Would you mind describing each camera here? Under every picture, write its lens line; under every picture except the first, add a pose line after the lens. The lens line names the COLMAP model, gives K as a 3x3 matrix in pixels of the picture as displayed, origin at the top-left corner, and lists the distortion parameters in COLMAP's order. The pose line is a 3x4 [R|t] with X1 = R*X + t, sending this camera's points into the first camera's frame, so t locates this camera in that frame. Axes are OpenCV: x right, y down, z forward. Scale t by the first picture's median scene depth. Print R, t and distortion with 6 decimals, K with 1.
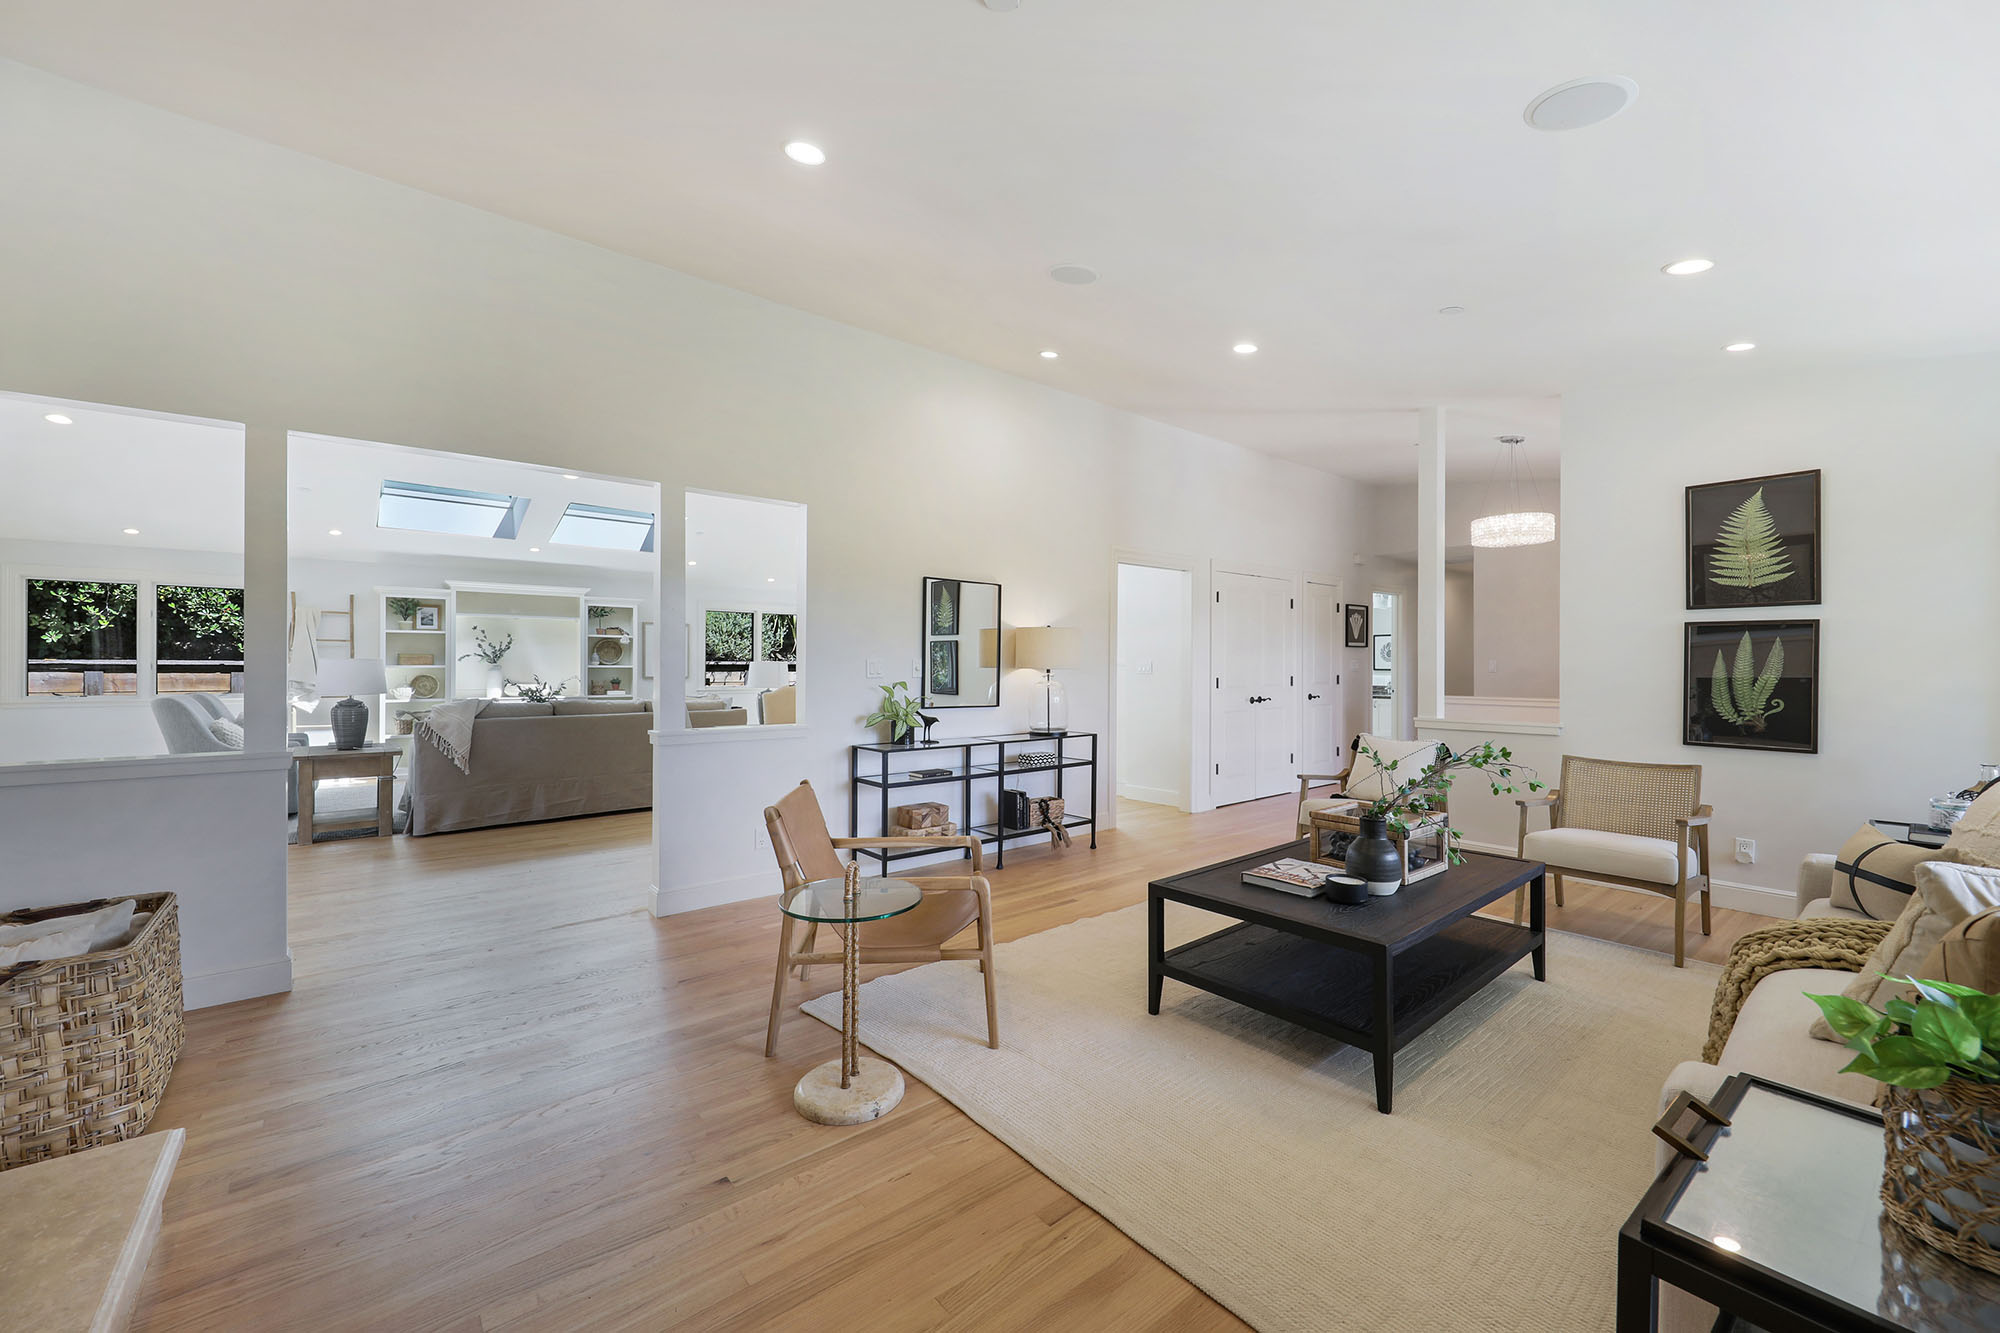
lens RADIAL K [[775.6, 0, 992.9], [0, 775.6, 665.1], [0, 0, 1]] dist [-0.000896, -0.000055]
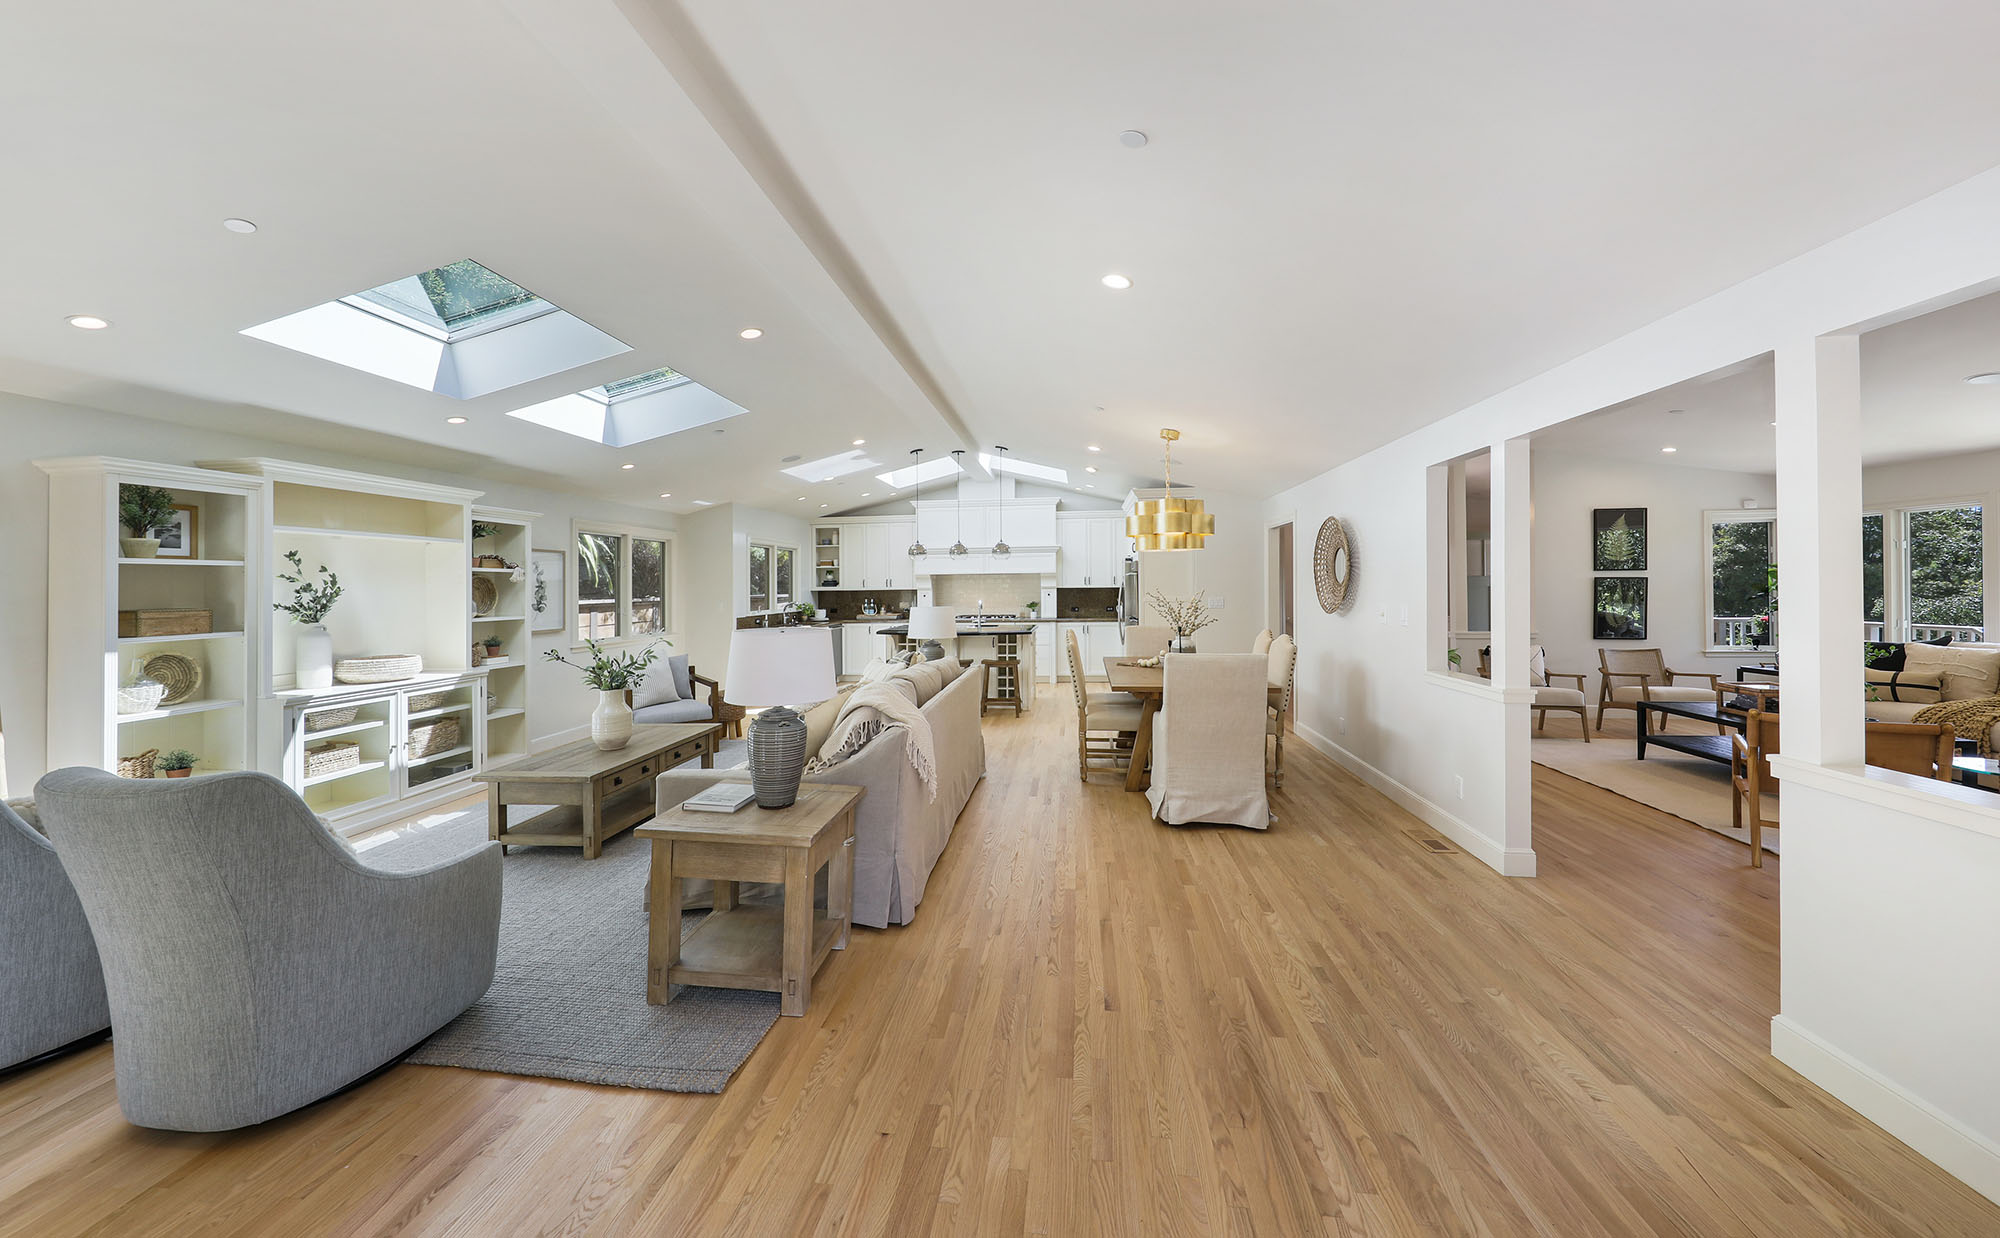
lens RADIAL K [[708.4, 0, 986.2], [0, 708.4, 580.1], [0, 0, 1]] dist [-0.000279, 0.000007]
pose [[0.719833, -0.003537, 0.694138, -0.680976], [0.009569, 0.999943, -0.004828, -0.025408], [-0.694081, 0.010118, 0.719826, 0.360331]]
